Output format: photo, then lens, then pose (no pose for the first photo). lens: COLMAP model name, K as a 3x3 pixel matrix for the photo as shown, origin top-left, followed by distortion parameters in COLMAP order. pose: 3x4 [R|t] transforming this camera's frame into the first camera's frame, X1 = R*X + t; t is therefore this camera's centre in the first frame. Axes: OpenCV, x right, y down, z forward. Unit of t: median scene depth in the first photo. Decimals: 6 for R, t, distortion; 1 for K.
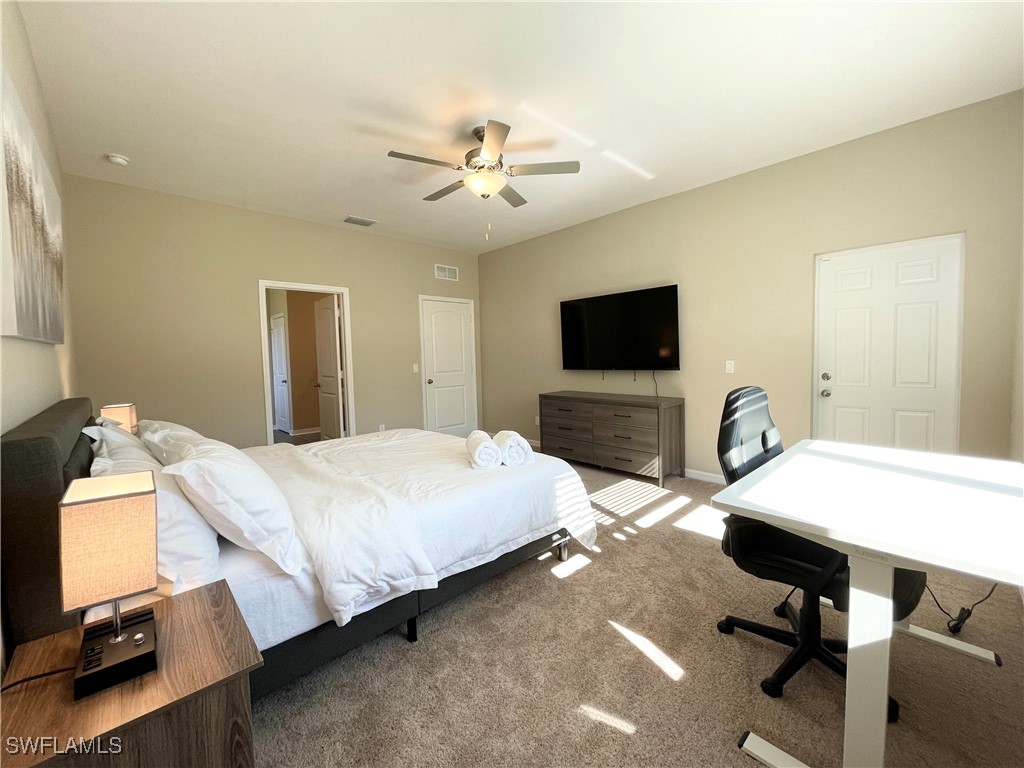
lens RADIAL K [[413.4, 0, 509.2], [0, 413.4, 376.7], [0, 0, 1]] dist [-0.005716, 0.000285]
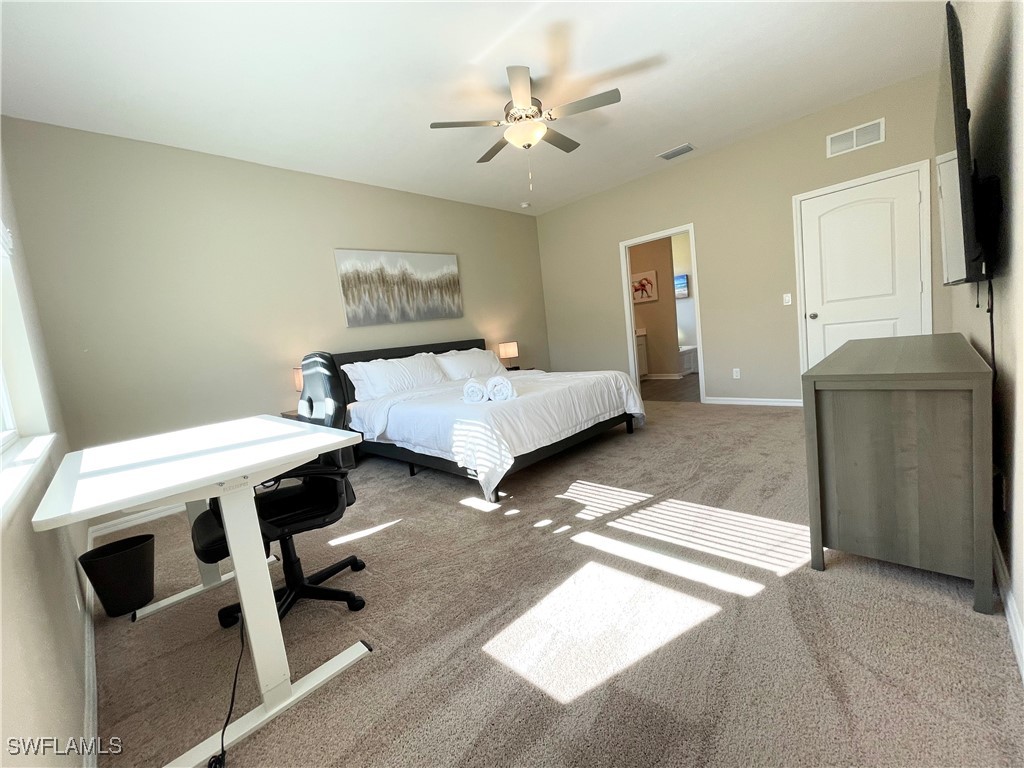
lens RADIAL K [[413.4, 0, 505.7], [0, 413.4, 378.9], [0, 0, 1]] dist [-0.005716, 0.000285]
pose [[0.031279, 0.122511, -0.991974, 0.971868], [0.061476, 0.990345, 0.124249, -0.004181], [0.997618, -0.064869, 0.023445, 0.860773]]
